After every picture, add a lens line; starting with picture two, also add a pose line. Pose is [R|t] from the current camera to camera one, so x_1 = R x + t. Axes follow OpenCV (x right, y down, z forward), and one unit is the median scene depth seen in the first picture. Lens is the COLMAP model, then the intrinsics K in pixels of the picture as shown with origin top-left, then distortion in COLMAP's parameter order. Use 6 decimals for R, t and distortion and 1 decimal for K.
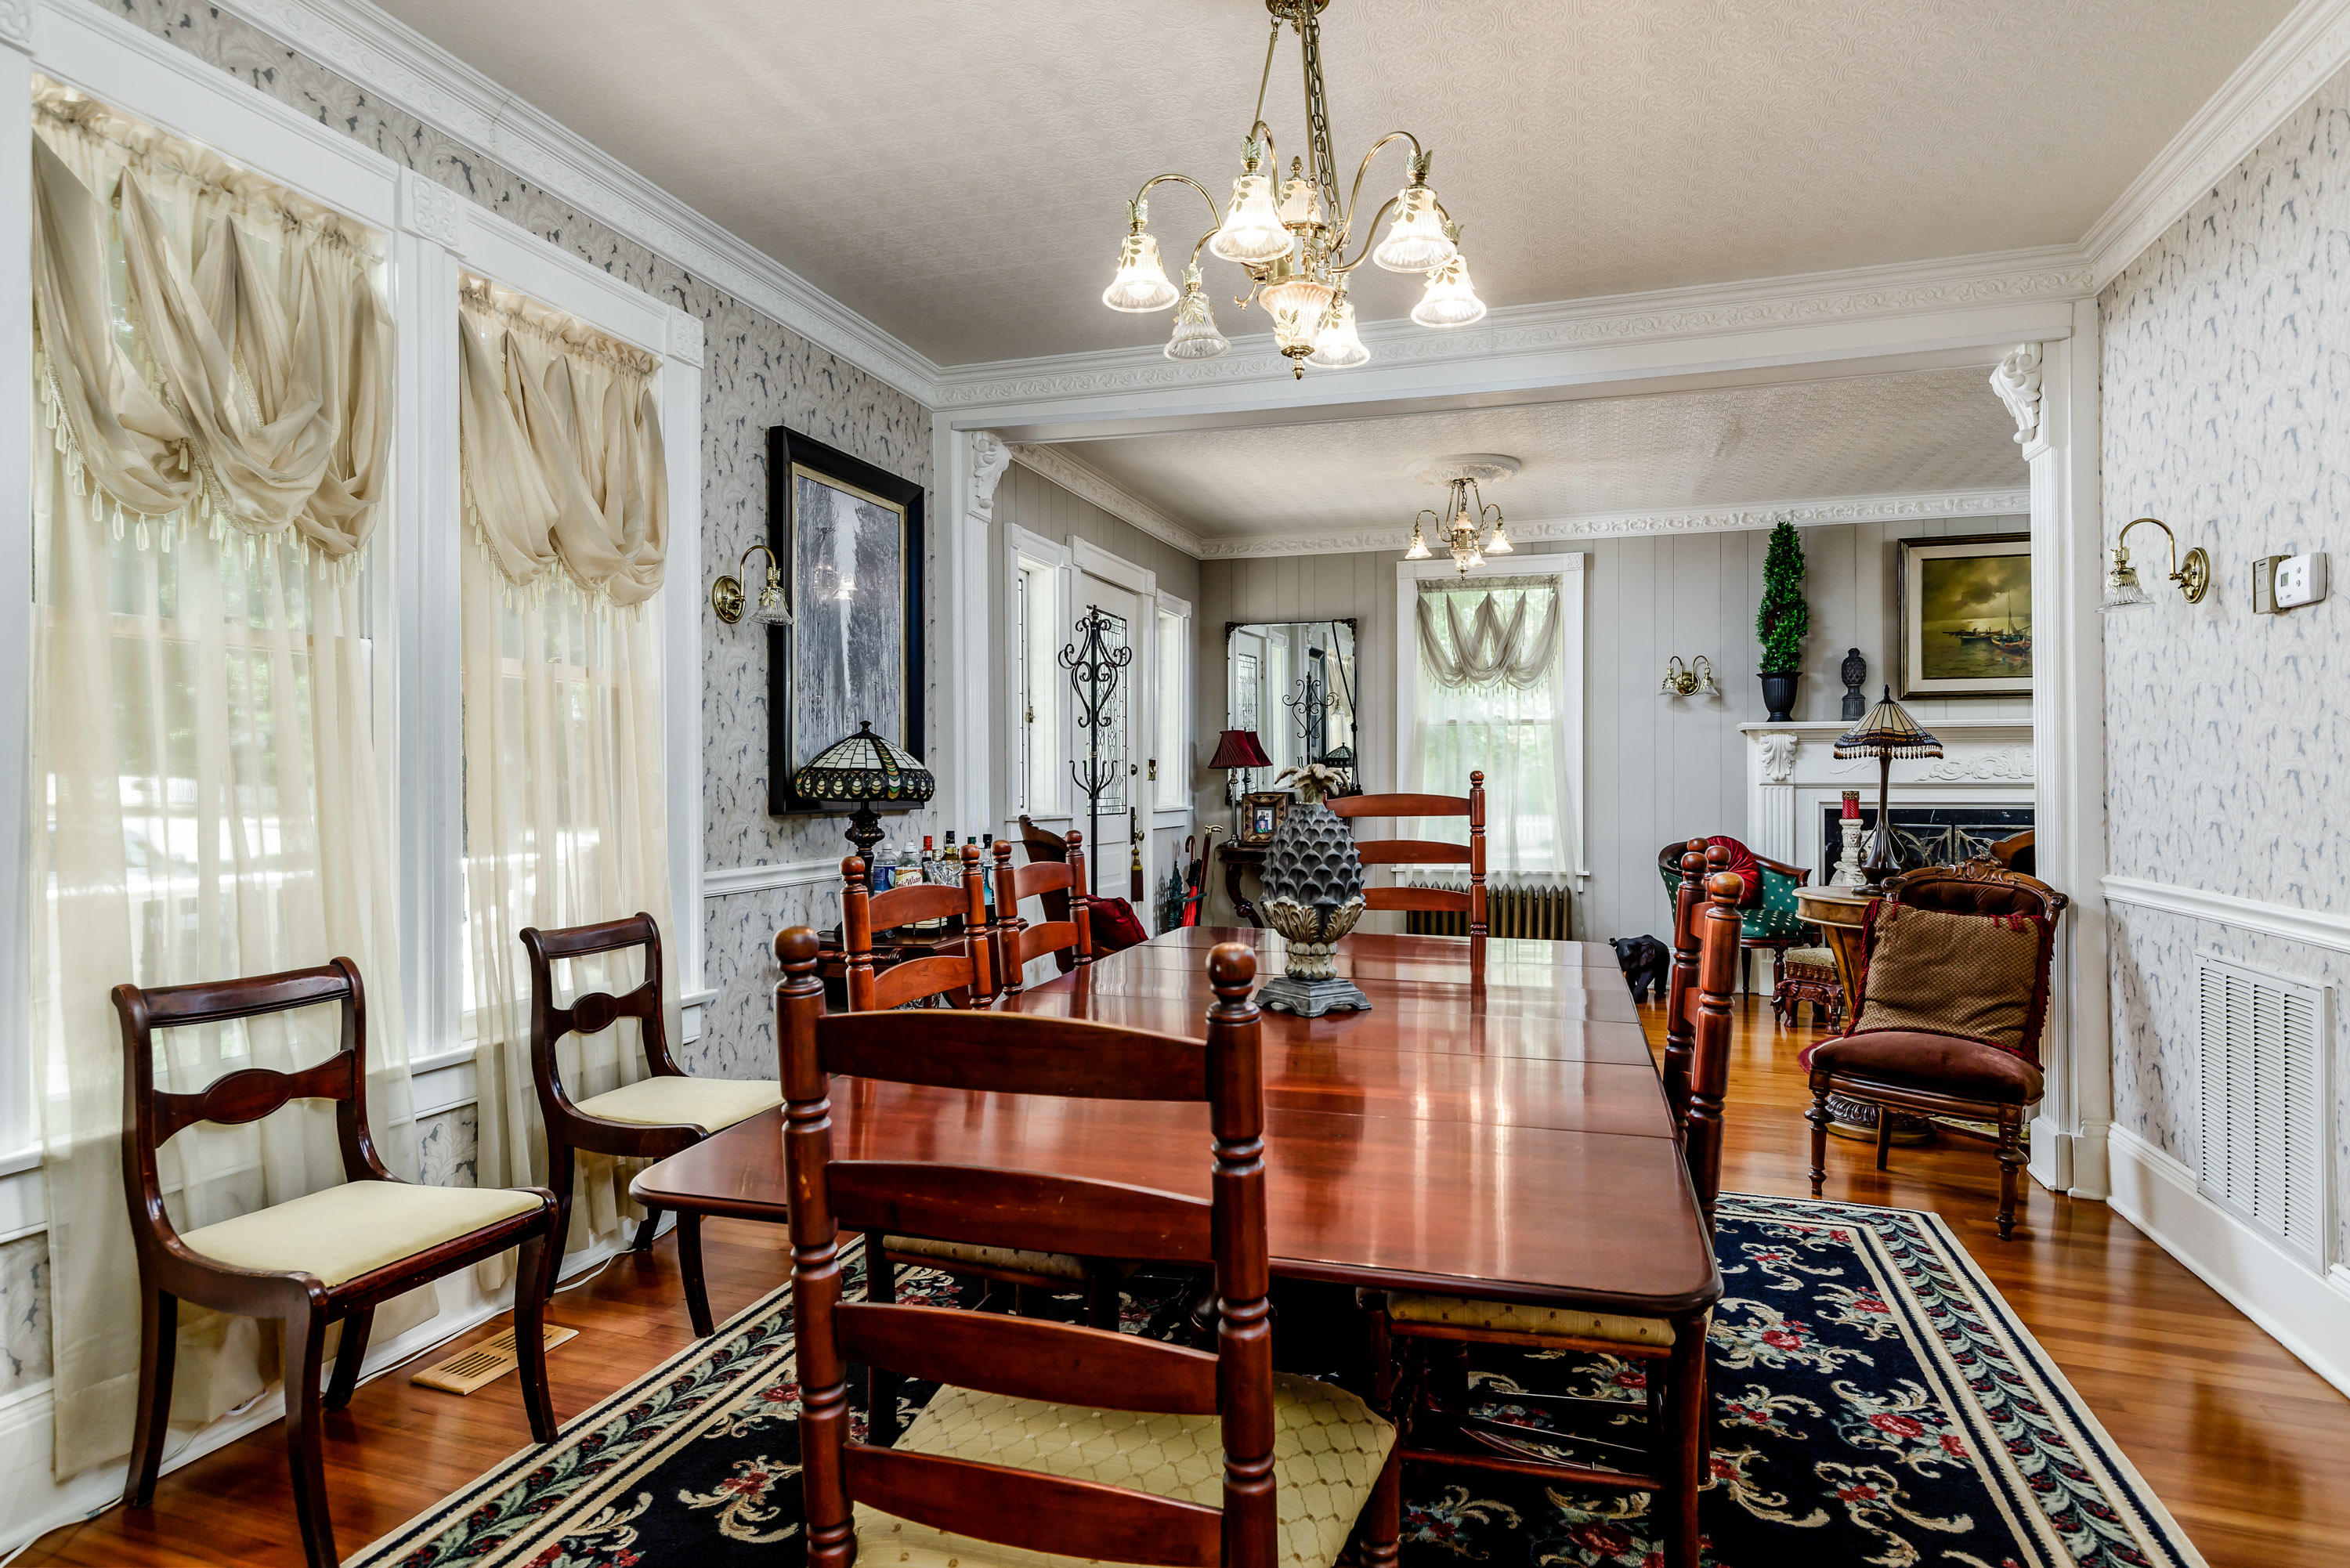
lens RADIAL K [[1369.3, 0, 1174.2], [0, 1369.3, 789.0], [0, 0, 1]] dist [0.021277, 0.000539]
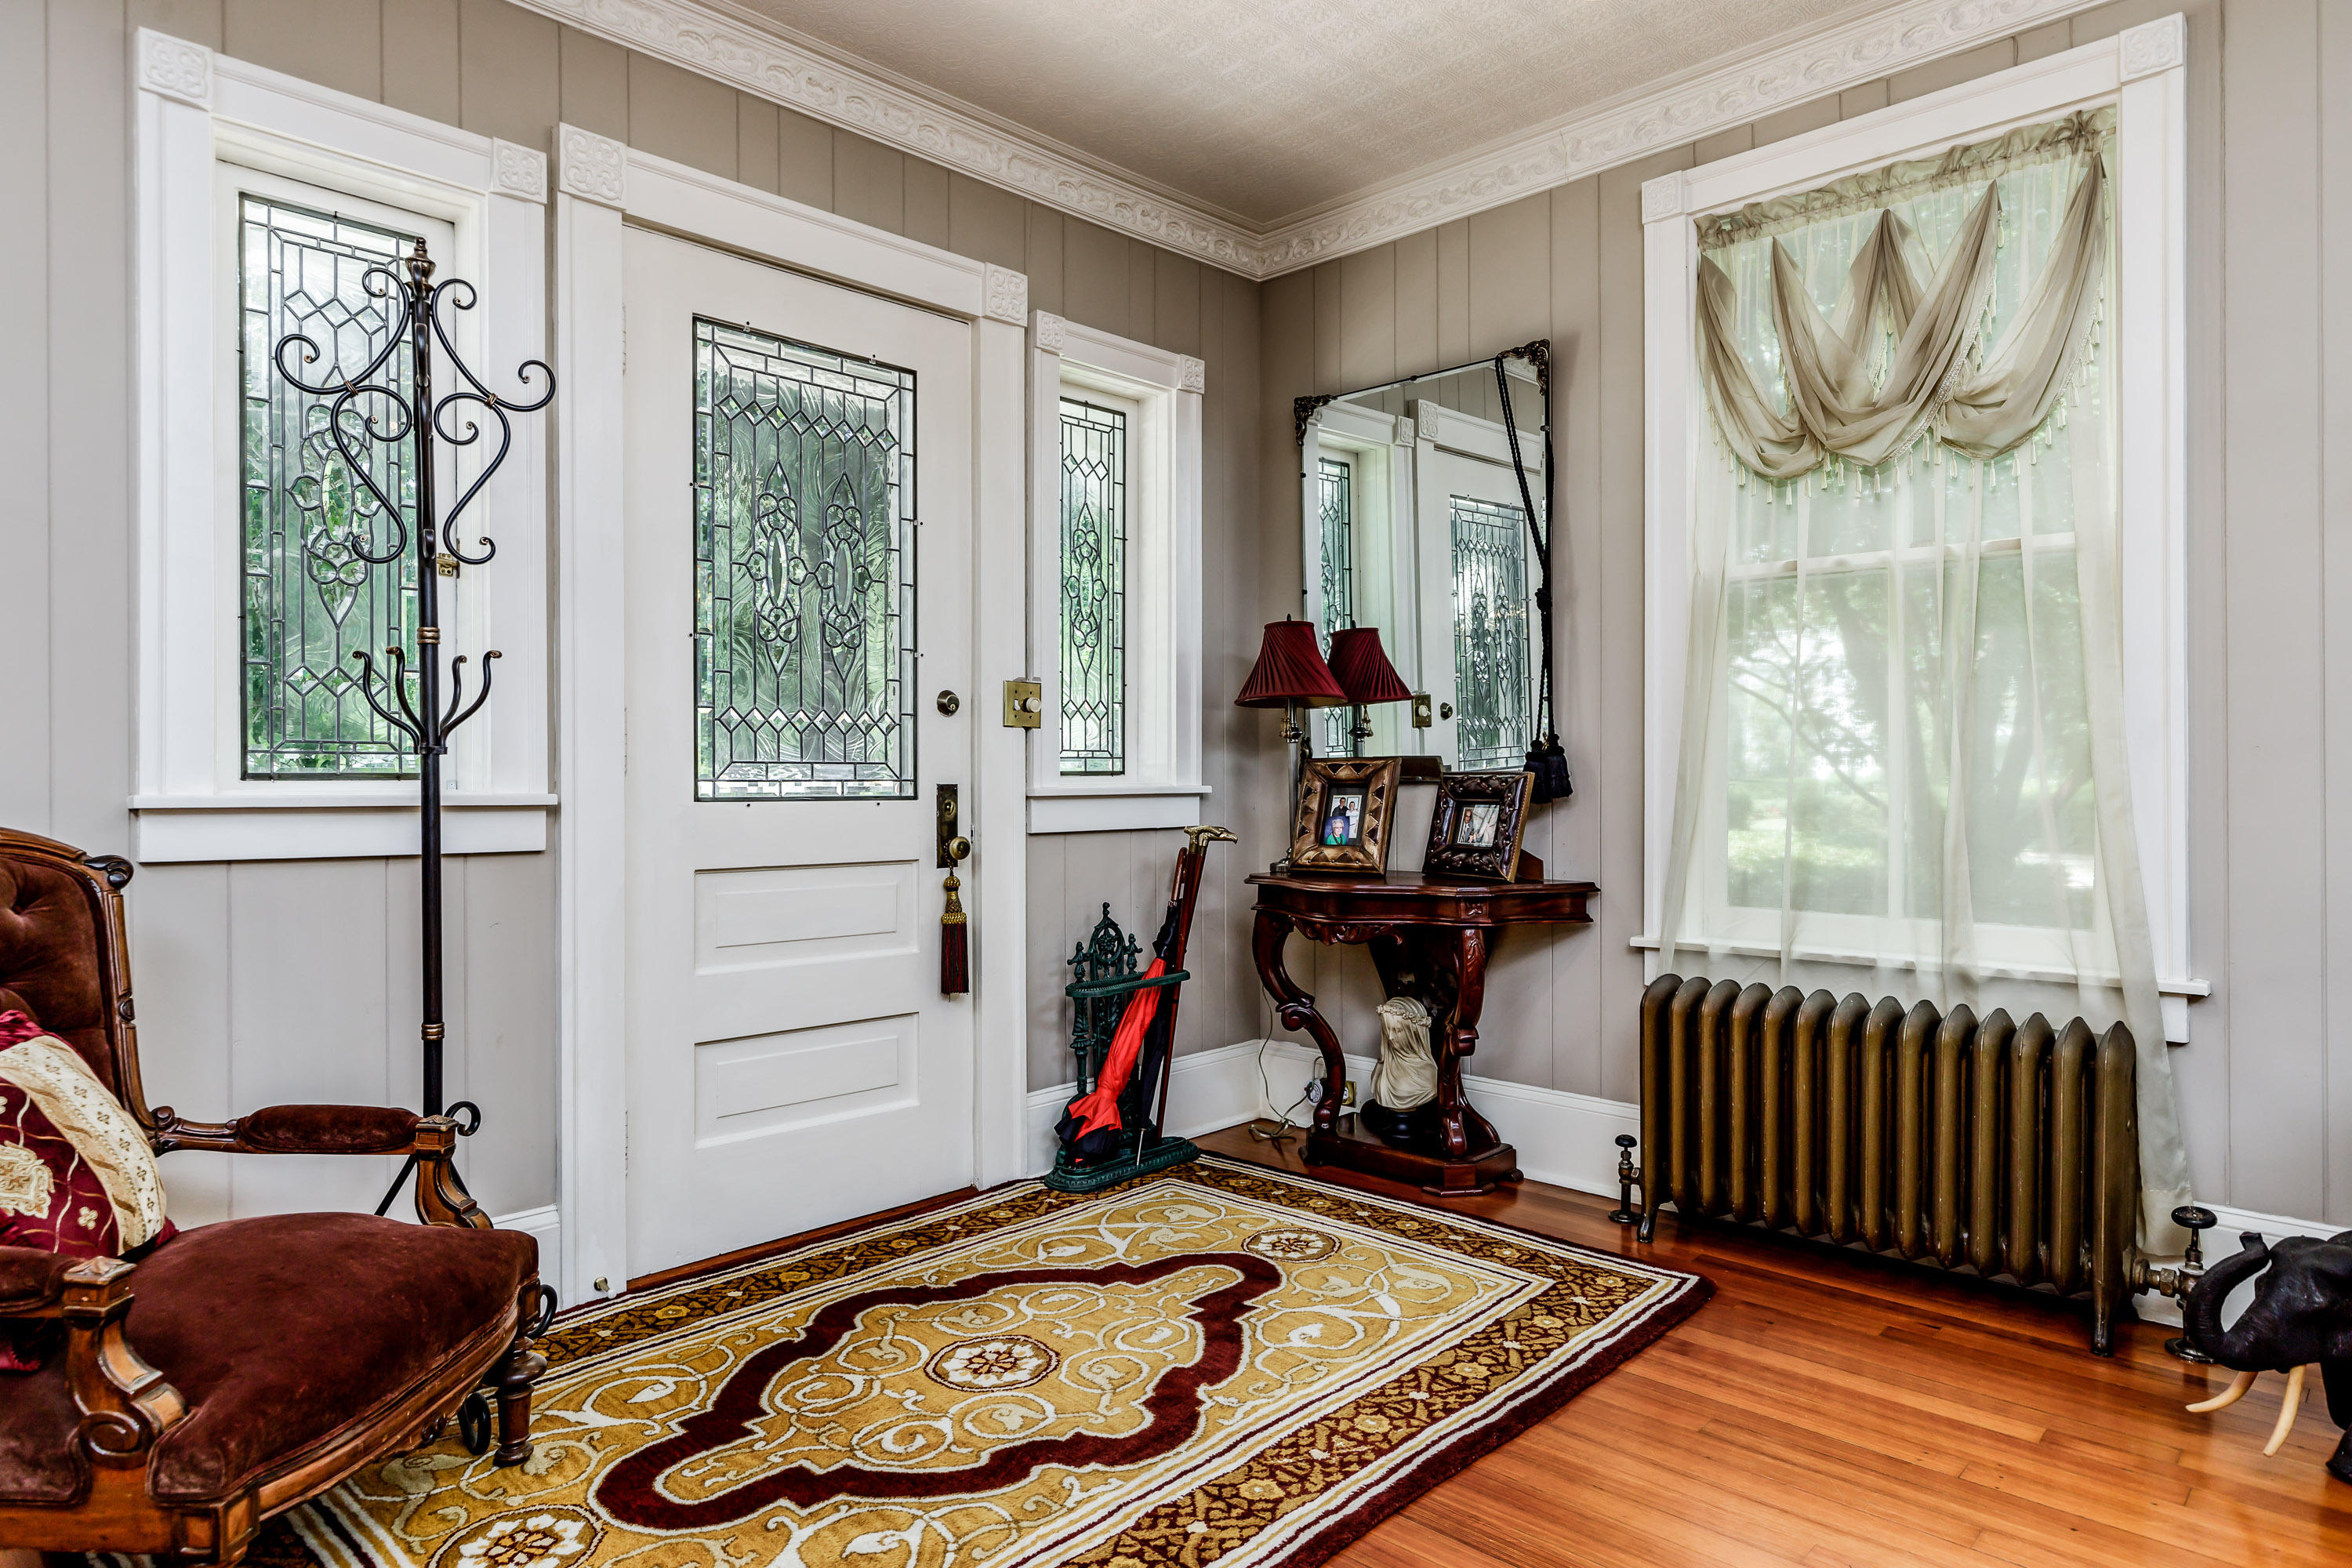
lens RADIAL K [[1387.6, 0, 1171.6], [0, 1387.6, 784.2], [0, 0, 1]] dist [0.002202, 0.000099]
pose [[0.889199, -0.000264, -0.457520, 0.227982], [0.001320, 0.999997, 0.001988, 0.011206], [0.457519, -0.002372, 0.889197, 0.574369]]
